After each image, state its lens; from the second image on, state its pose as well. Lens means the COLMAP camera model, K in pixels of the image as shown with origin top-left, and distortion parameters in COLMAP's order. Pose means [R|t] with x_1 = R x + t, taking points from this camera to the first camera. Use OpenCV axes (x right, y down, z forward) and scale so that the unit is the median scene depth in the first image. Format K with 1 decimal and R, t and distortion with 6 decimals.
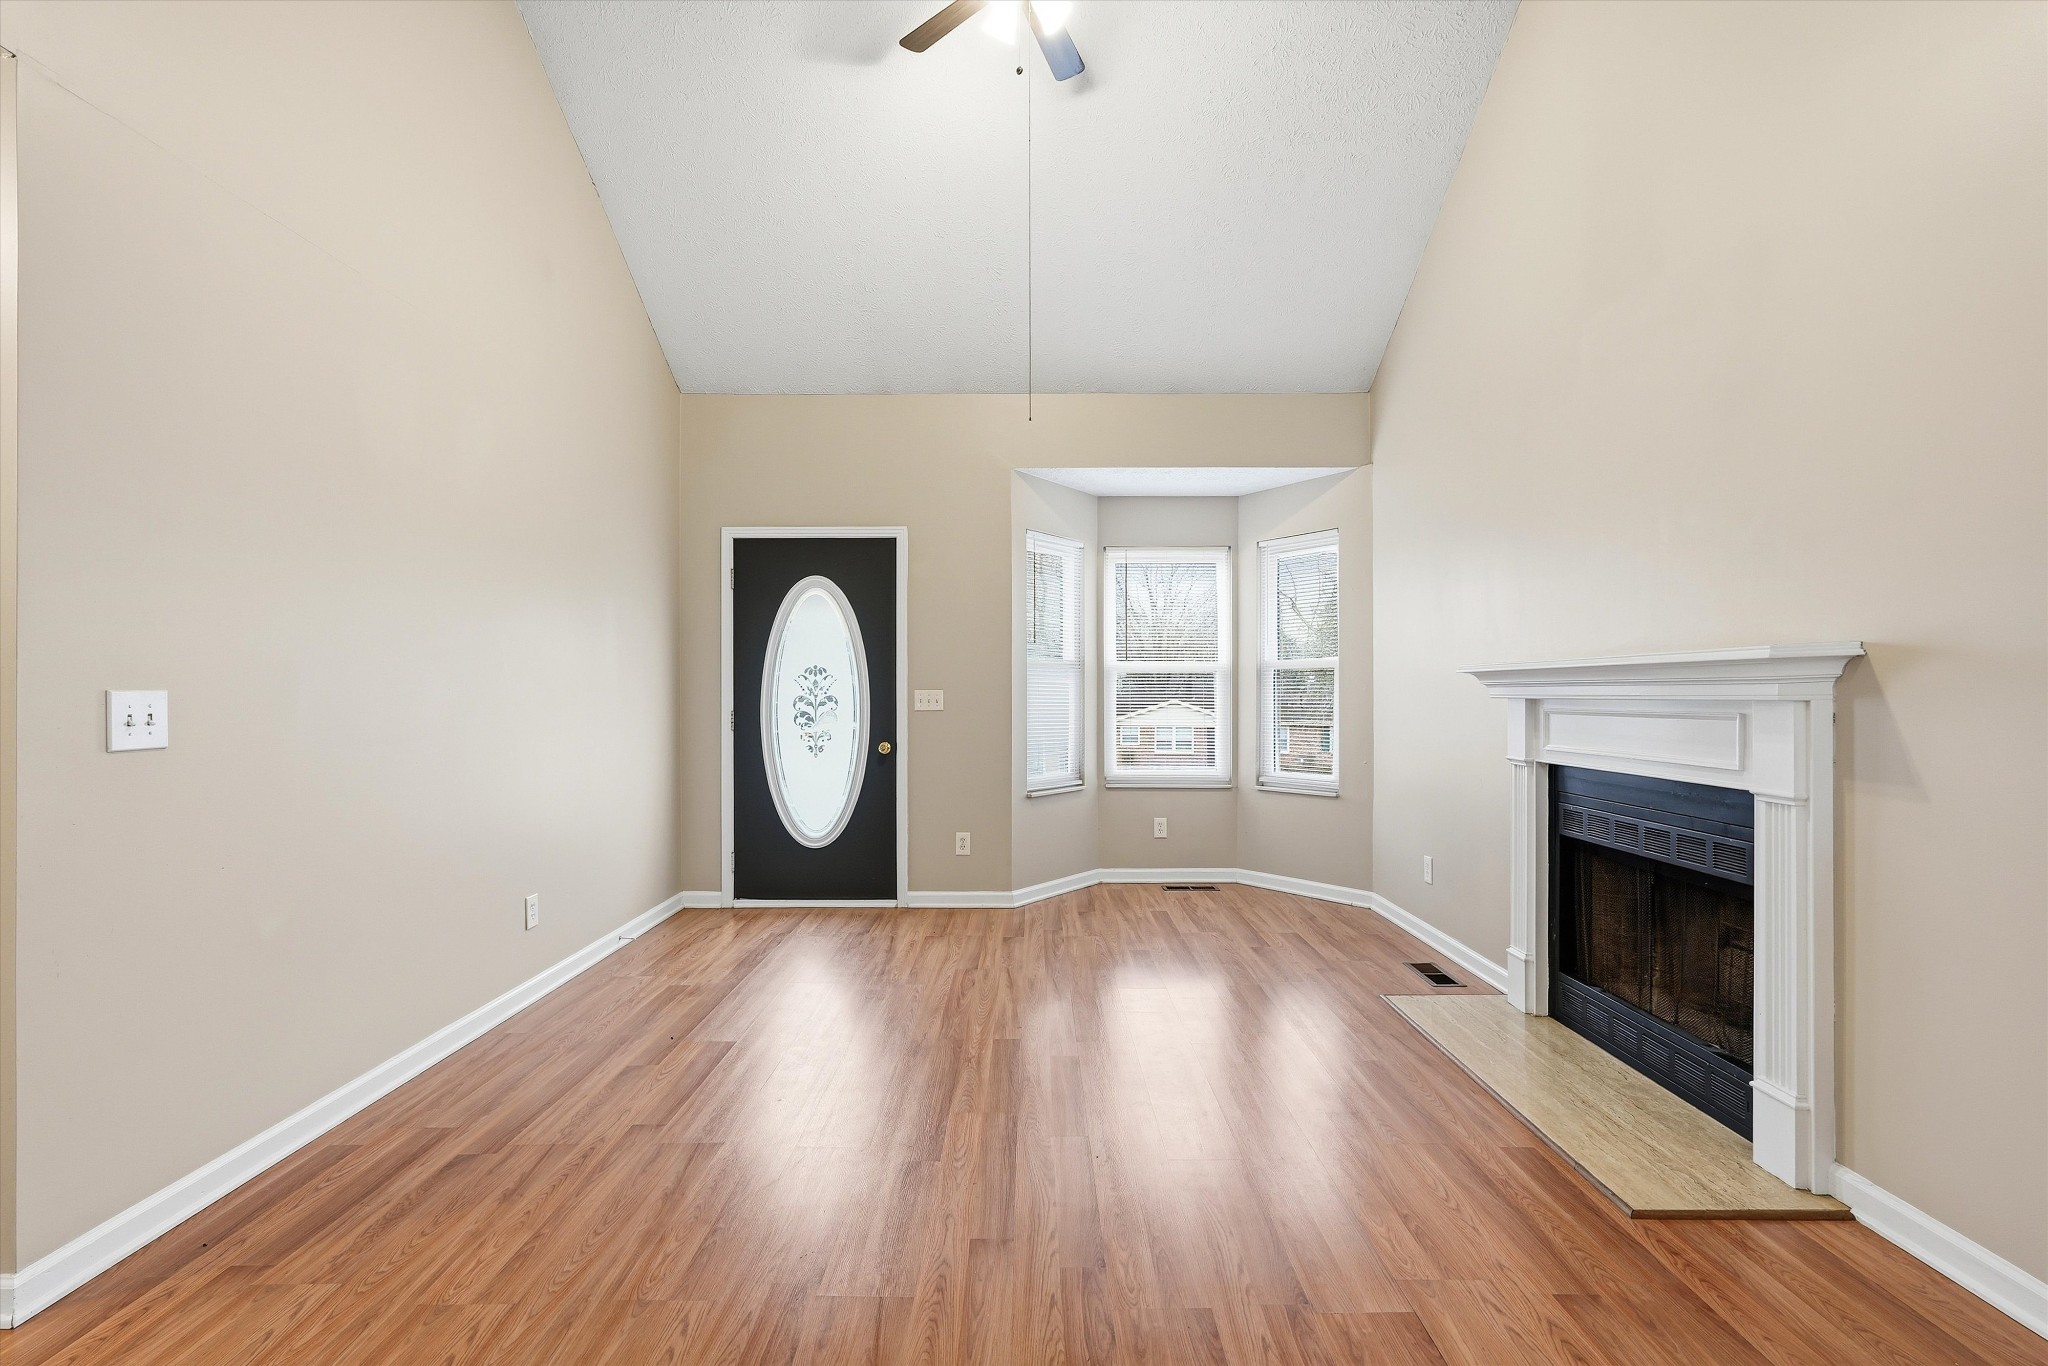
lens RADIAL K [[925.1, 0, 1014.5], [0, 925.1, 686.0], [0, 0, 1]] dist [-0.012185, 0.006050]
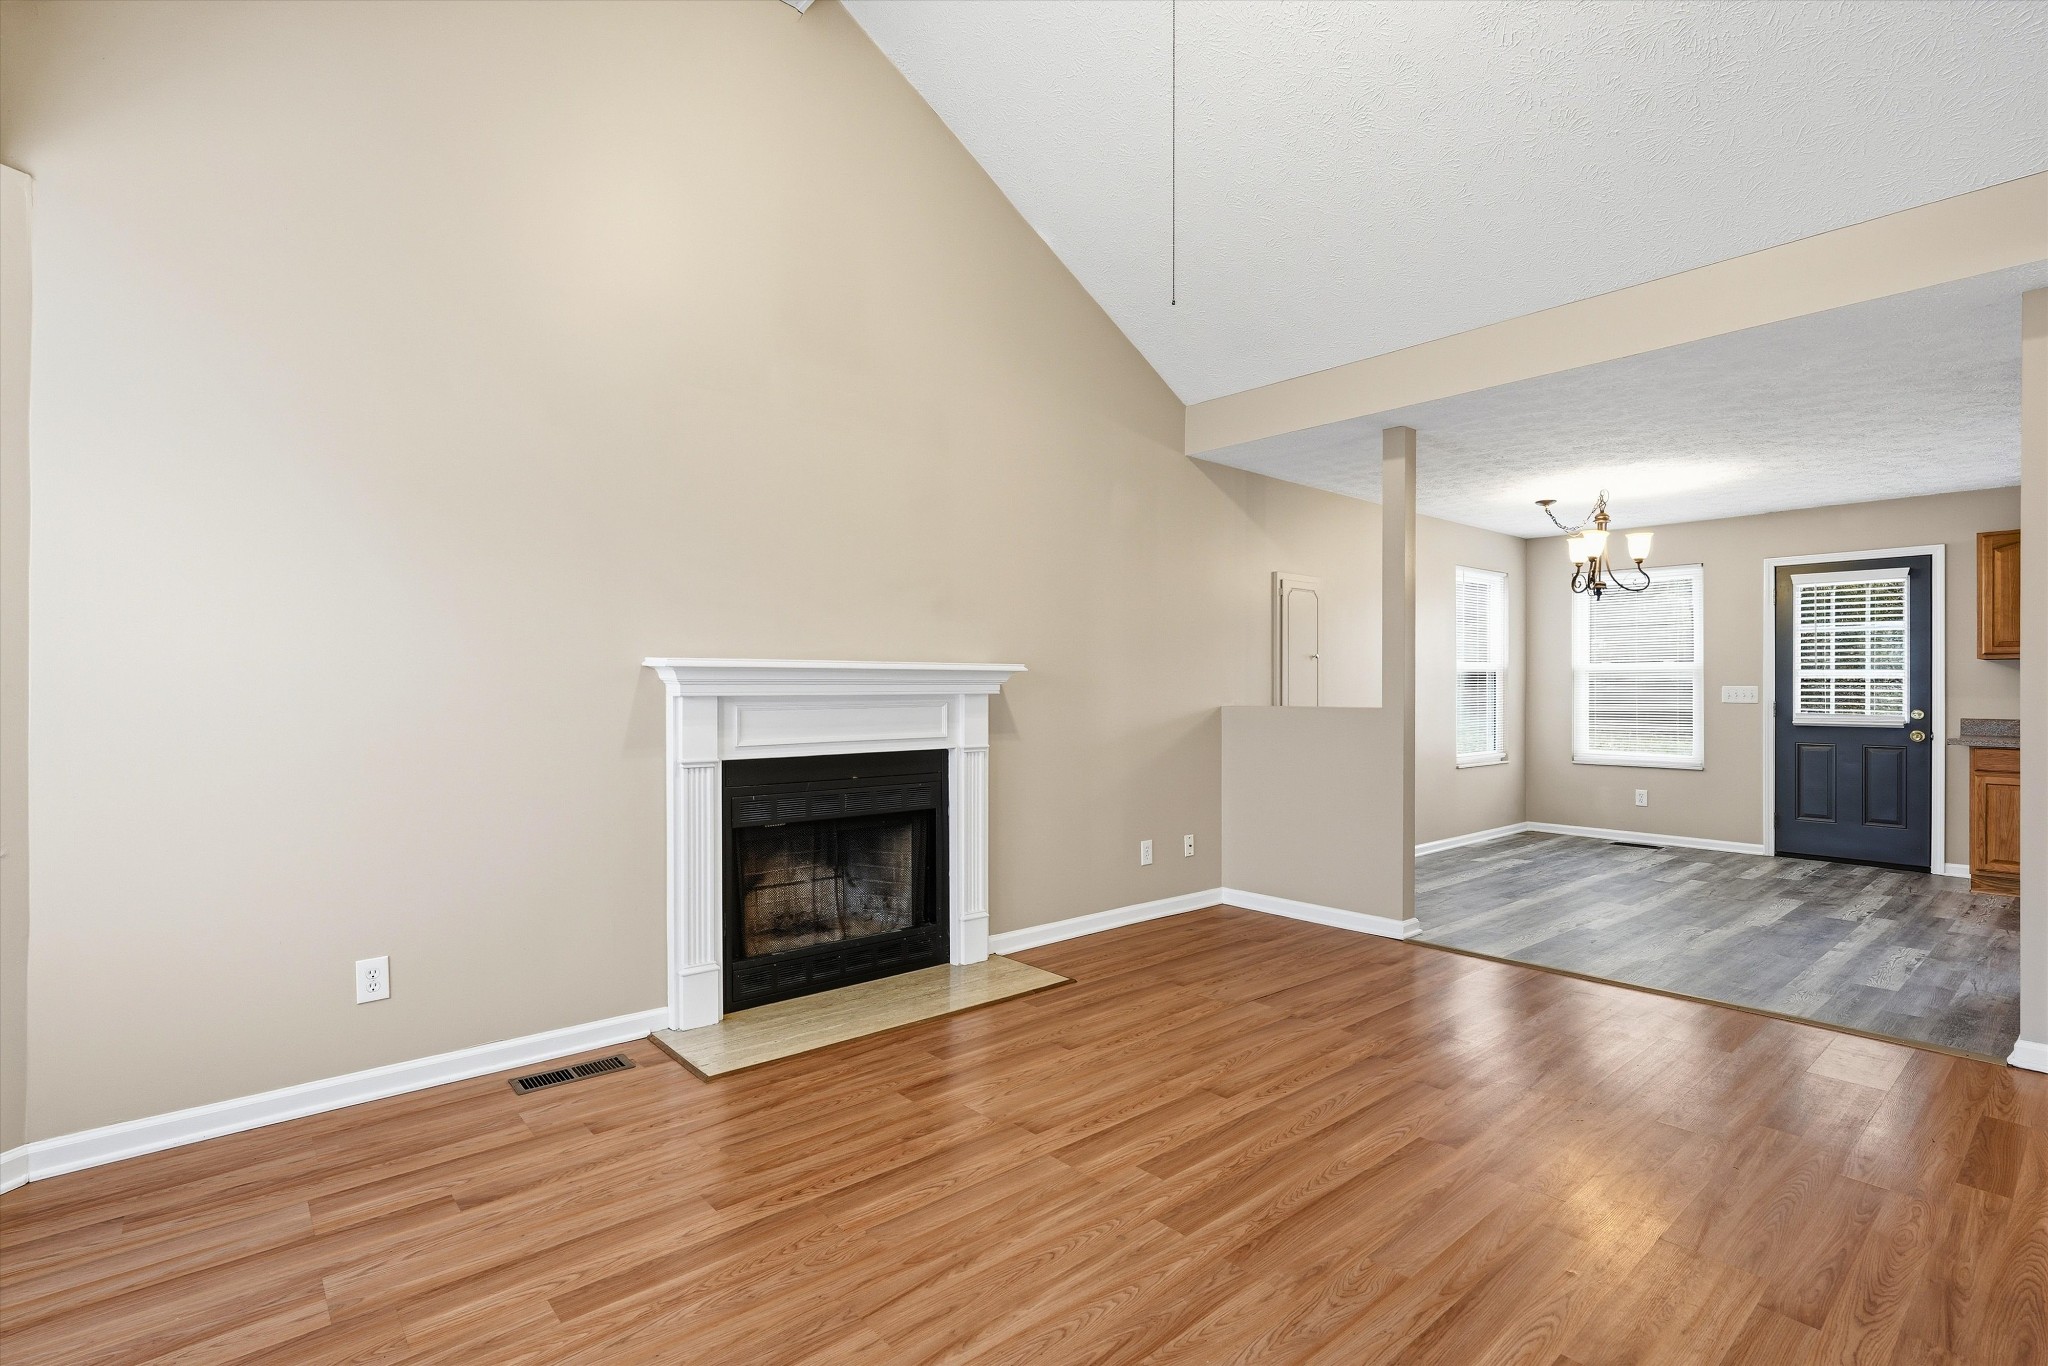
lens RADIAL K [[981.1, 0, 1025.8], [0, 981.1, 690.4], [0, 0, 1]] dist [-0.011090, 0.007521]
pose [[-0.668930, 0.002728, 0.743321, -0.274813], [-0.001873, 0.999984, -0.005356, 0.007824], [-0.743323, -0.004975, -0.668914, 0.939880]]
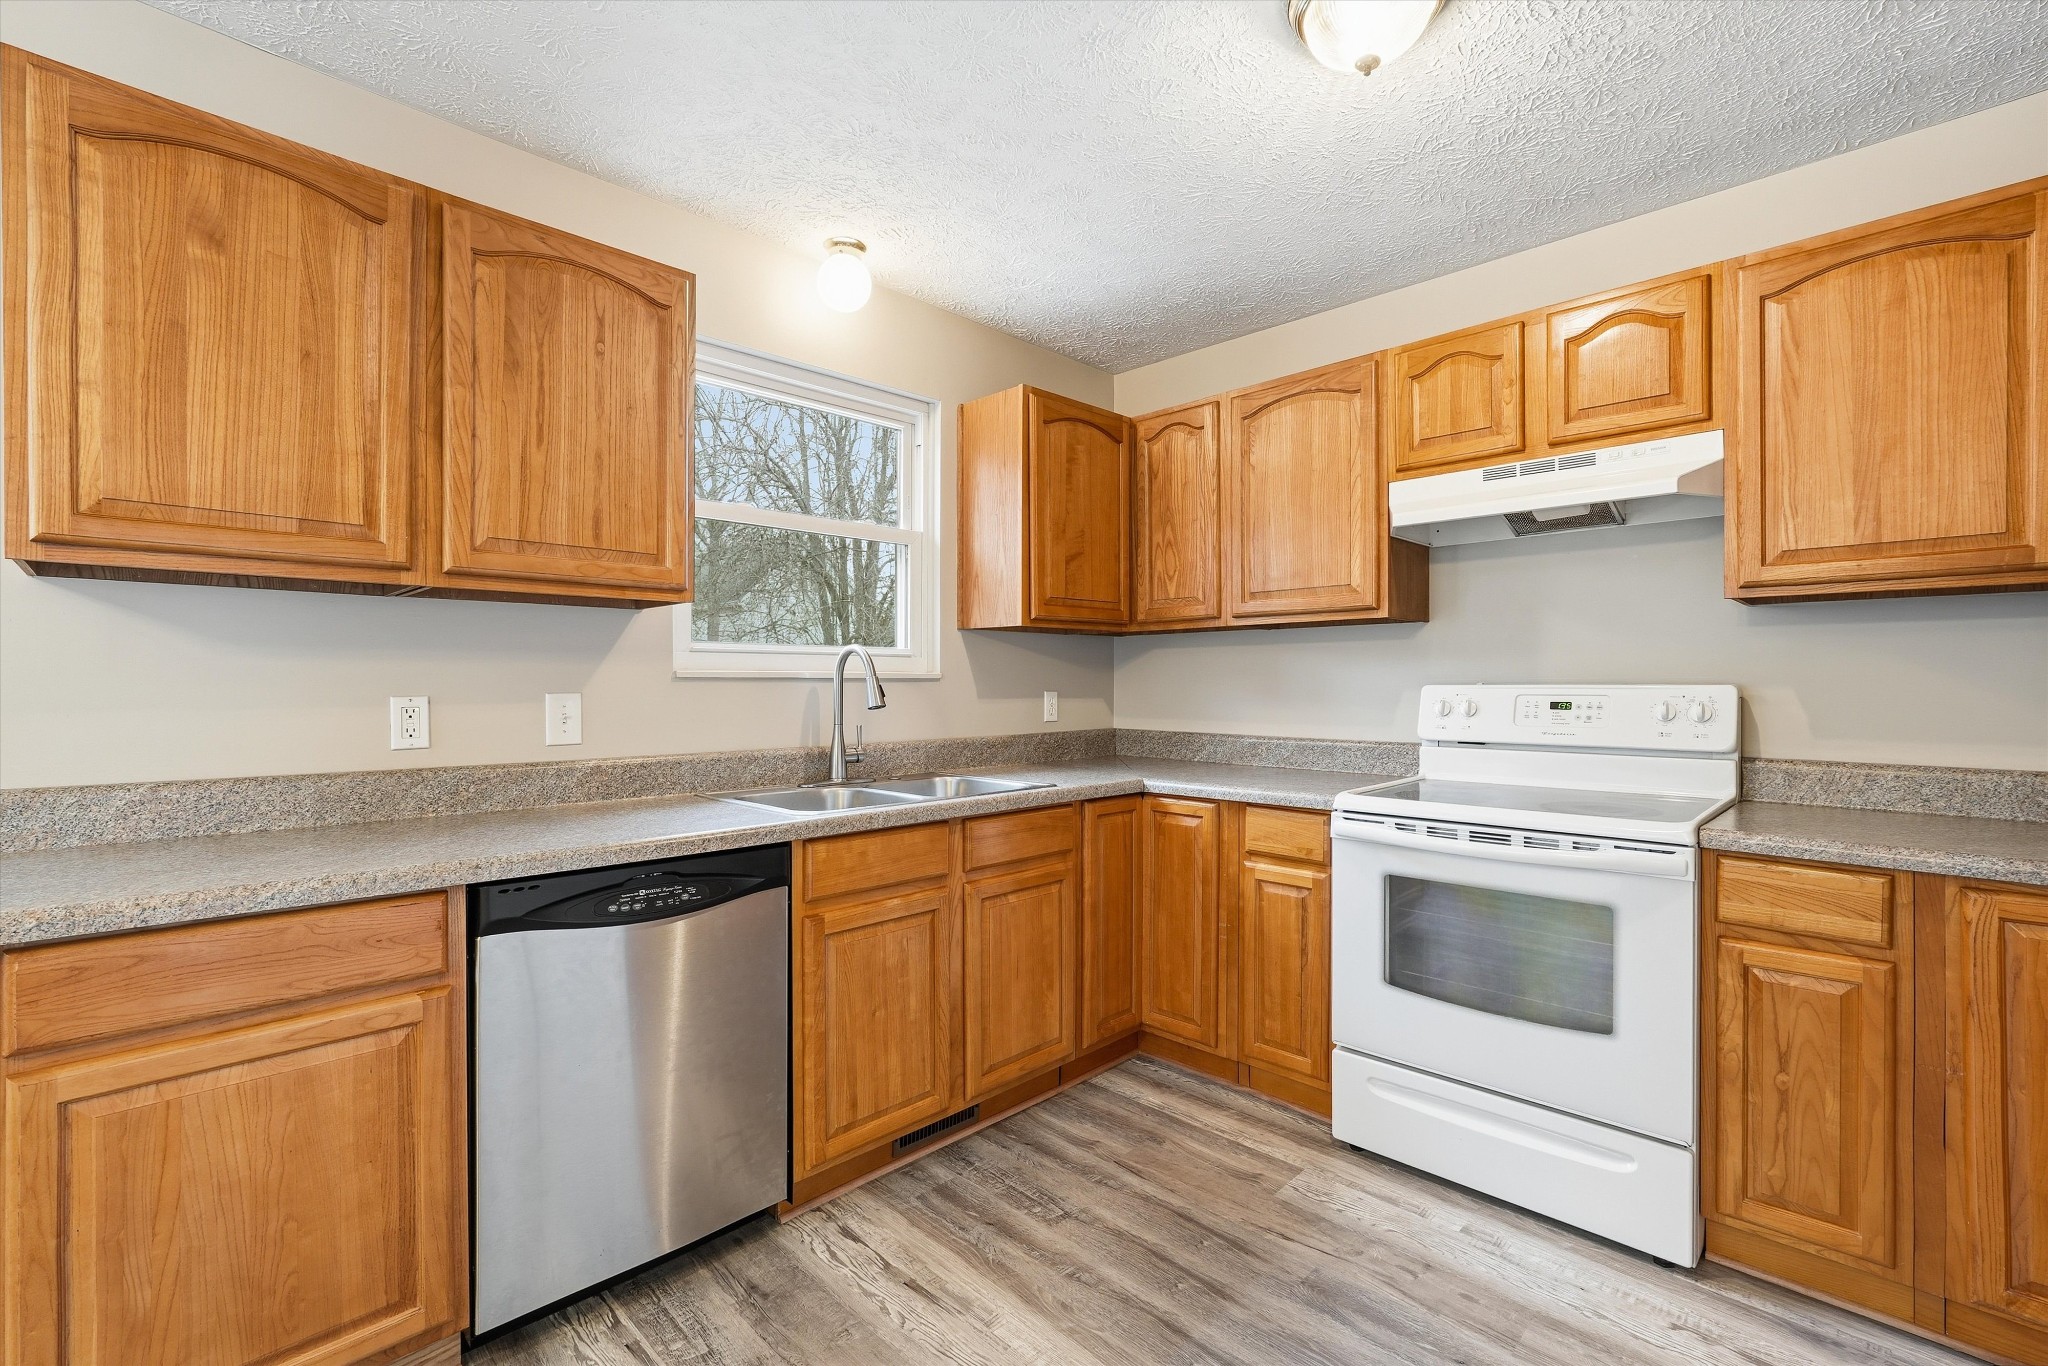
lens RADIAL K [[925.1, 0, 1032.7], [0, 925.1, 685.1], [0, 0, 1]] dist [-0.012185, 0.006050]
pose [[-0.690927, 0.006729, -0.722894, -0.183346], [0.004683, 0.999977, 0.004832, -0.000222], [0.722910, -0.000047, -0.690943, -0.236167]]
